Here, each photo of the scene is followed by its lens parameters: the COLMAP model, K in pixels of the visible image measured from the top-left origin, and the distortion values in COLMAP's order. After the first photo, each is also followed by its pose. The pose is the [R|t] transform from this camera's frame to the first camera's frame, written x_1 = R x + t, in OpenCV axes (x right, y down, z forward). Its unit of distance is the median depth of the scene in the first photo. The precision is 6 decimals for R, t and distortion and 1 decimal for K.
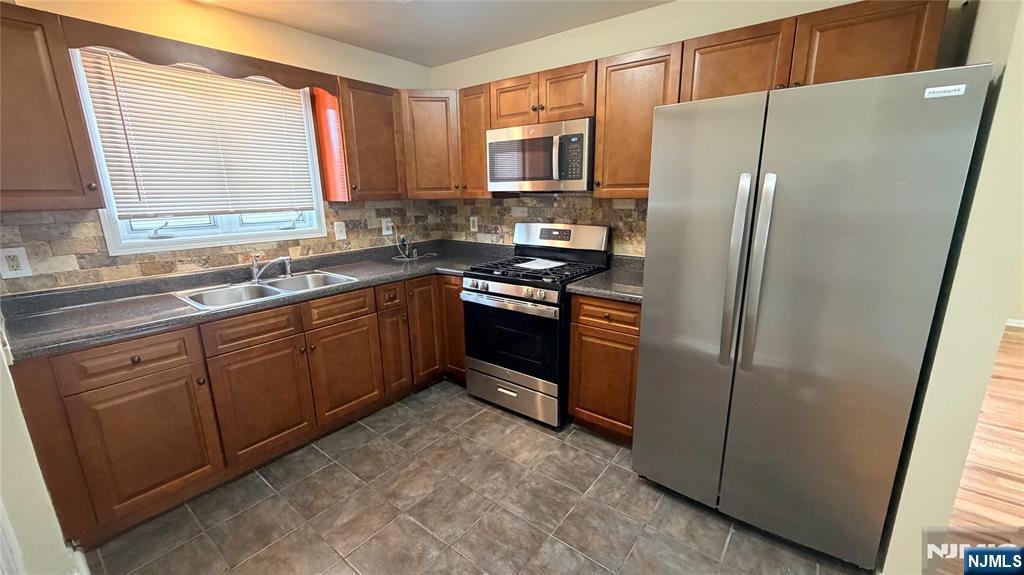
lens RADIAL K [[409.3, 0, 514.4], [0, 409.3, 287.3], [0, 0, 1]] dist [-0.001067, -0.000059]
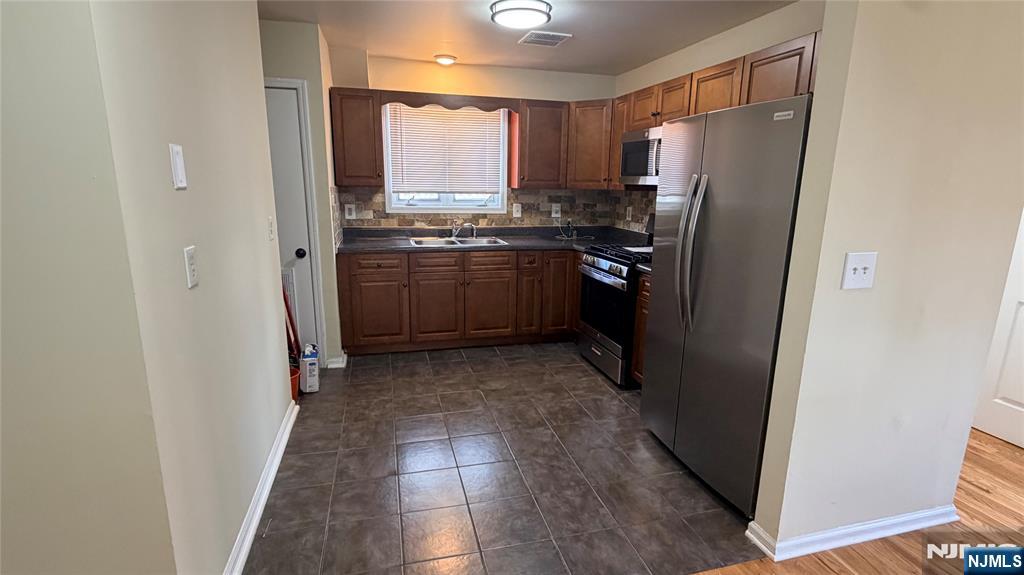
lens RADIAL K [[484.8, 0, 509.4], [0, 484.8, 288.2], [0, 0, 1]] dist [-0.002693, 0.000280]
pose [[0.797123, 0.155271, -0.583512, 0.615430], [-0.164900, 0.985616, 0.037004, 0.068057], [0.580864, 0.066724, 0.811261, -0.328984]]
